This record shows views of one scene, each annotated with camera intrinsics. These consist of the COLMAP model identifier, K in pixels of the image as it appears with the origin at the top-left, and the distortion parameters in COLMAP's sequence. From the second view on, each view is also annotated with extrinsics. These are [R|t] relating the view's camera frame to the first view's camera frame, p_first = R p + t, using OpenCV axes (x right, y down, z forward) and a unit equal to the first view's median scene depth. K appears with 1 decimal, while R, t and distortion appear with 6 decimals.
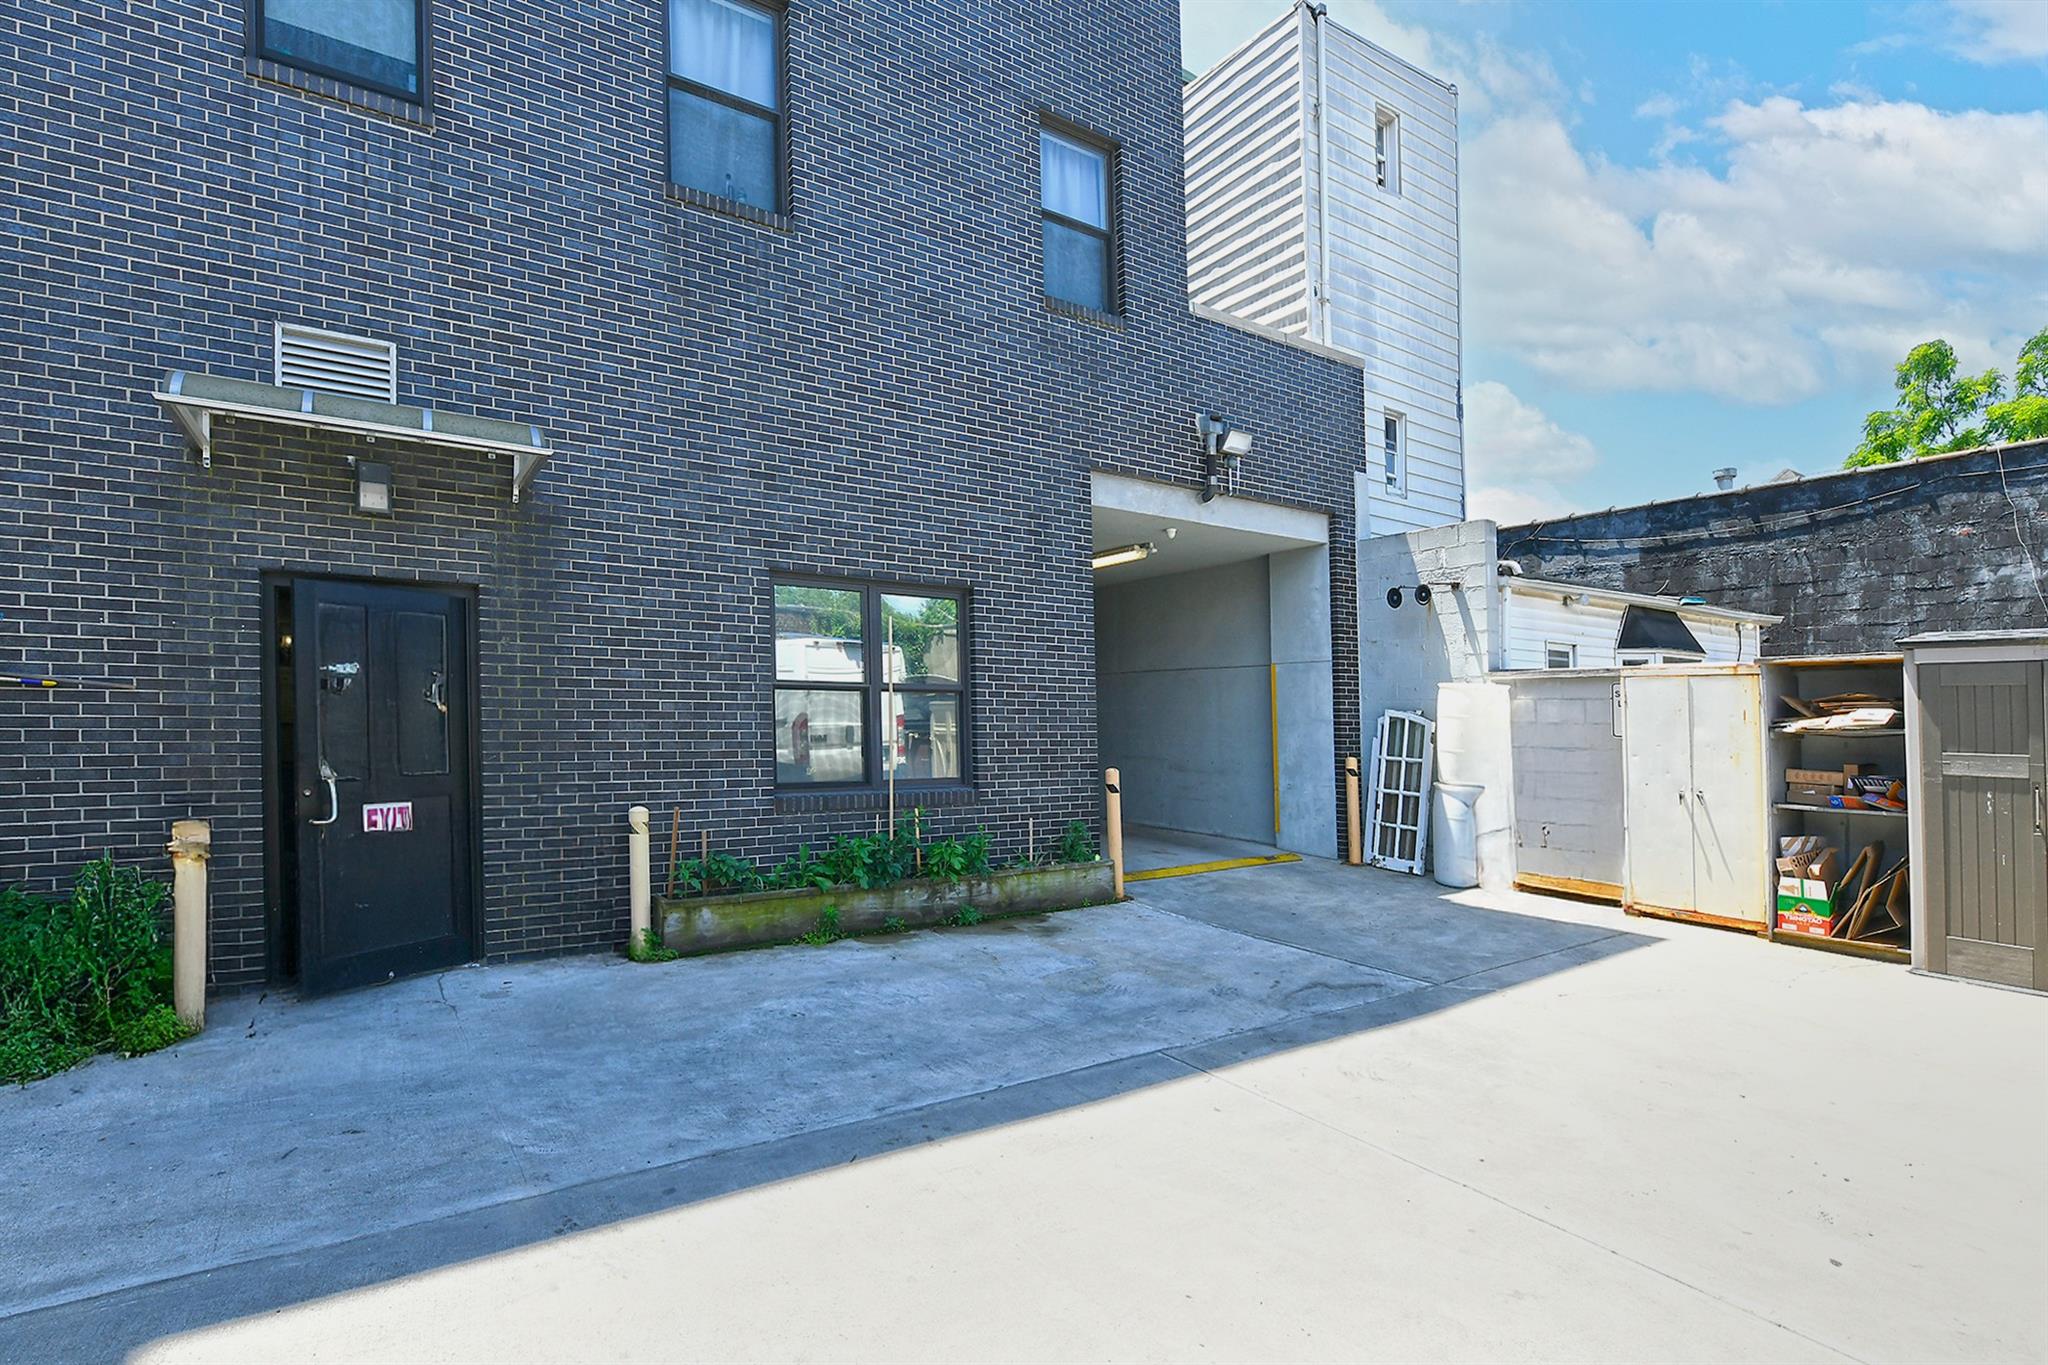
lens RADIAL K [[954.0, 0, 1023.5], [0, 954.0, 699.6], [0, 0, 1]] dist [-0.001240, -0.000046]
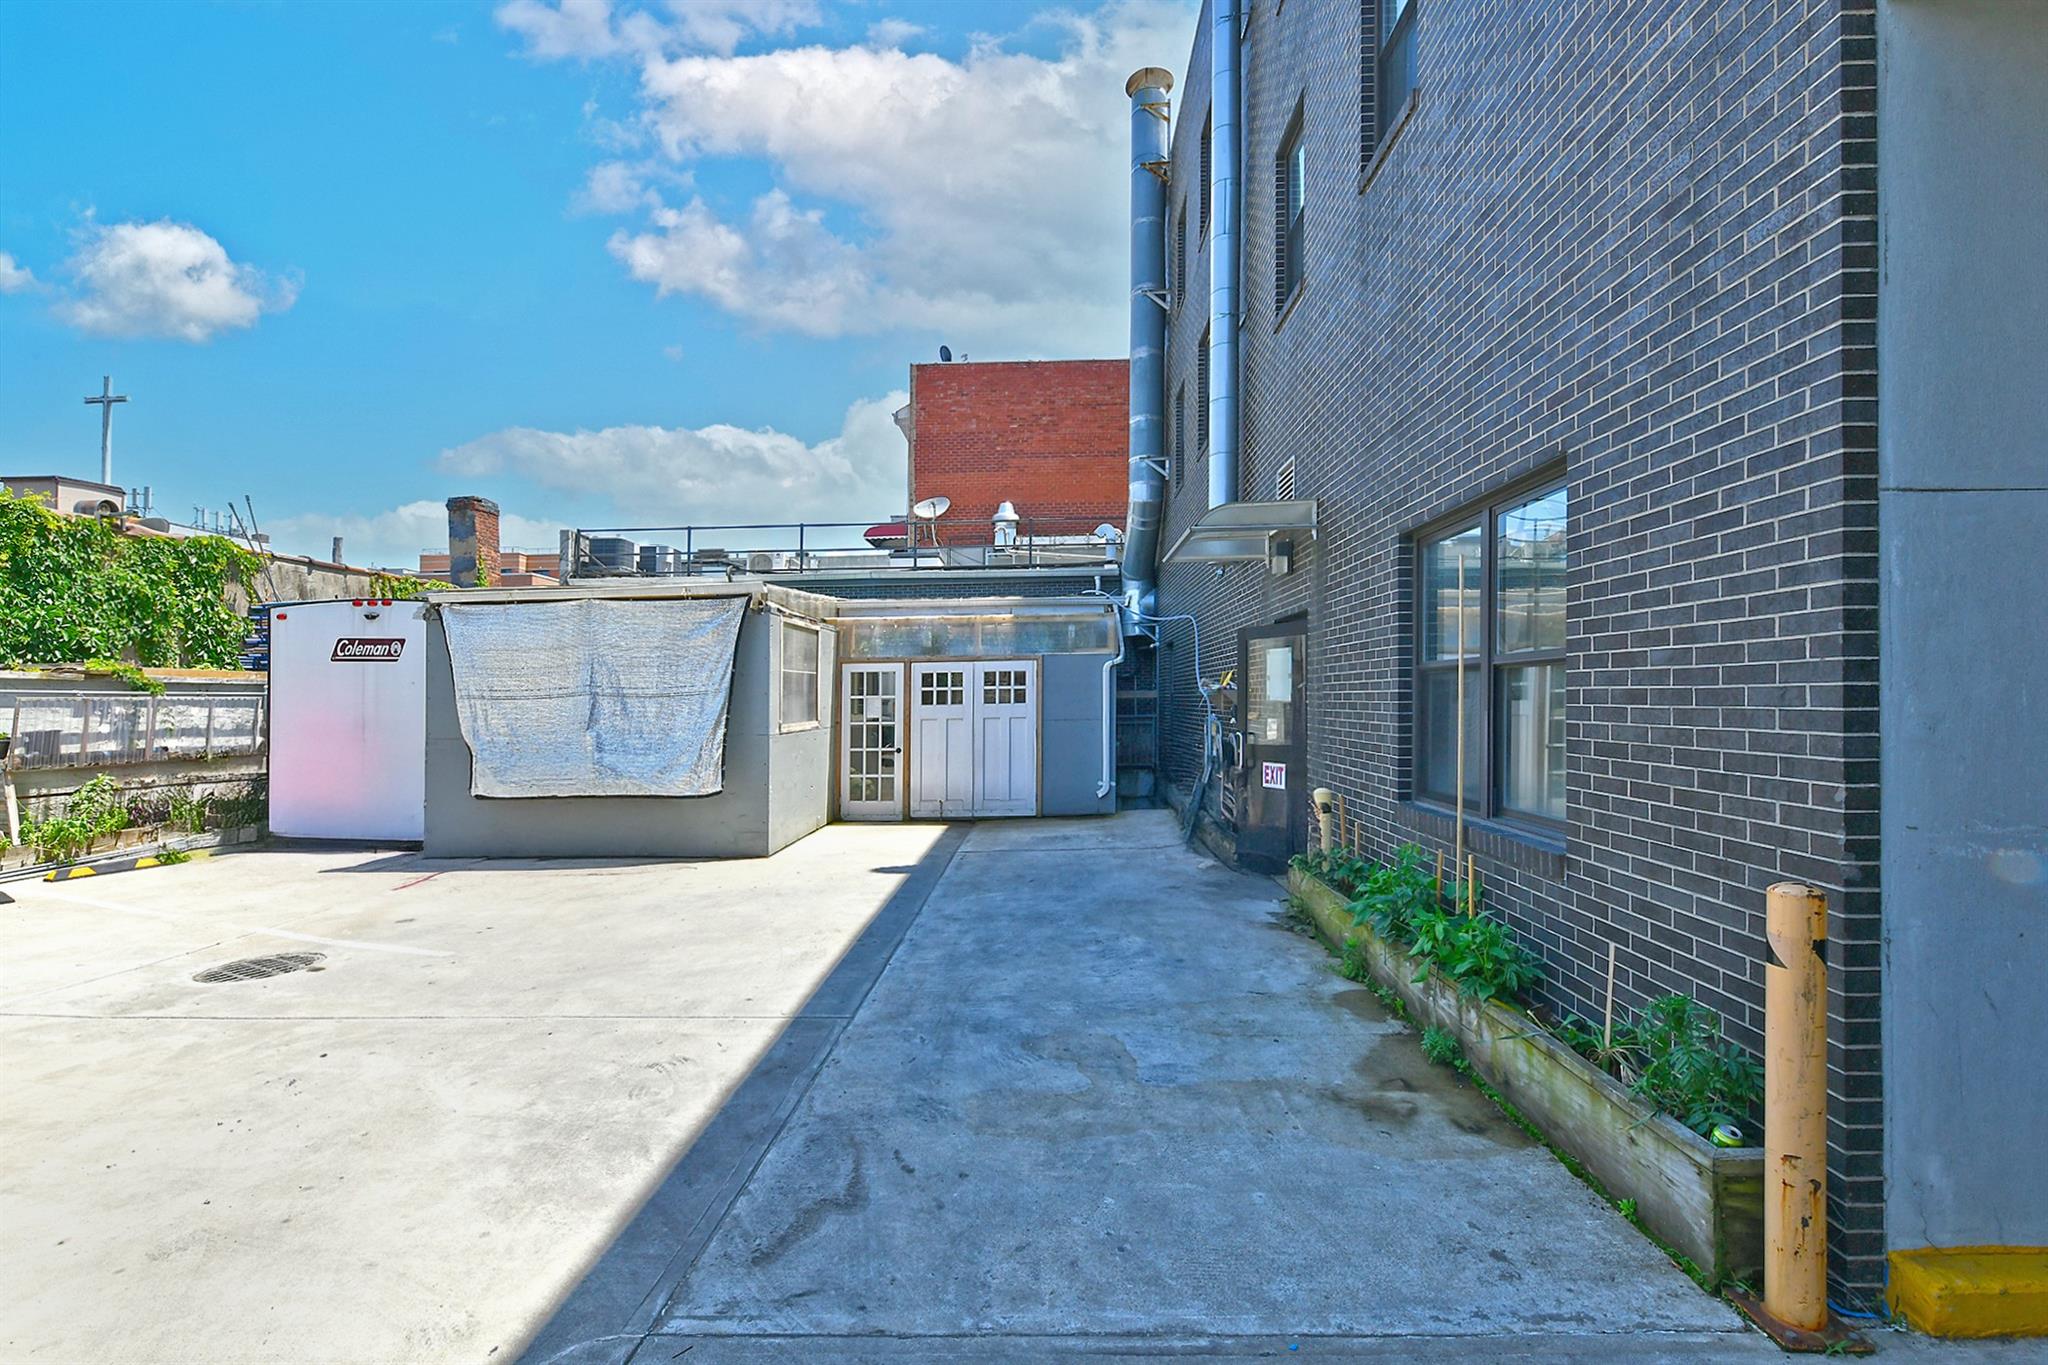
lens RADIAL K [[879.7, 0, 1027.4], [0, 879.7, 695.8], [0, 0, 1]] dist [0.000176, 0.000074]
pose [[-0.590213, -0.005699, -0.807227, 0.669819], [0.020111, 0.999561, -0.021762, 0.021081], [0.806997, -0.029078, -0.589840, 1.410002]]
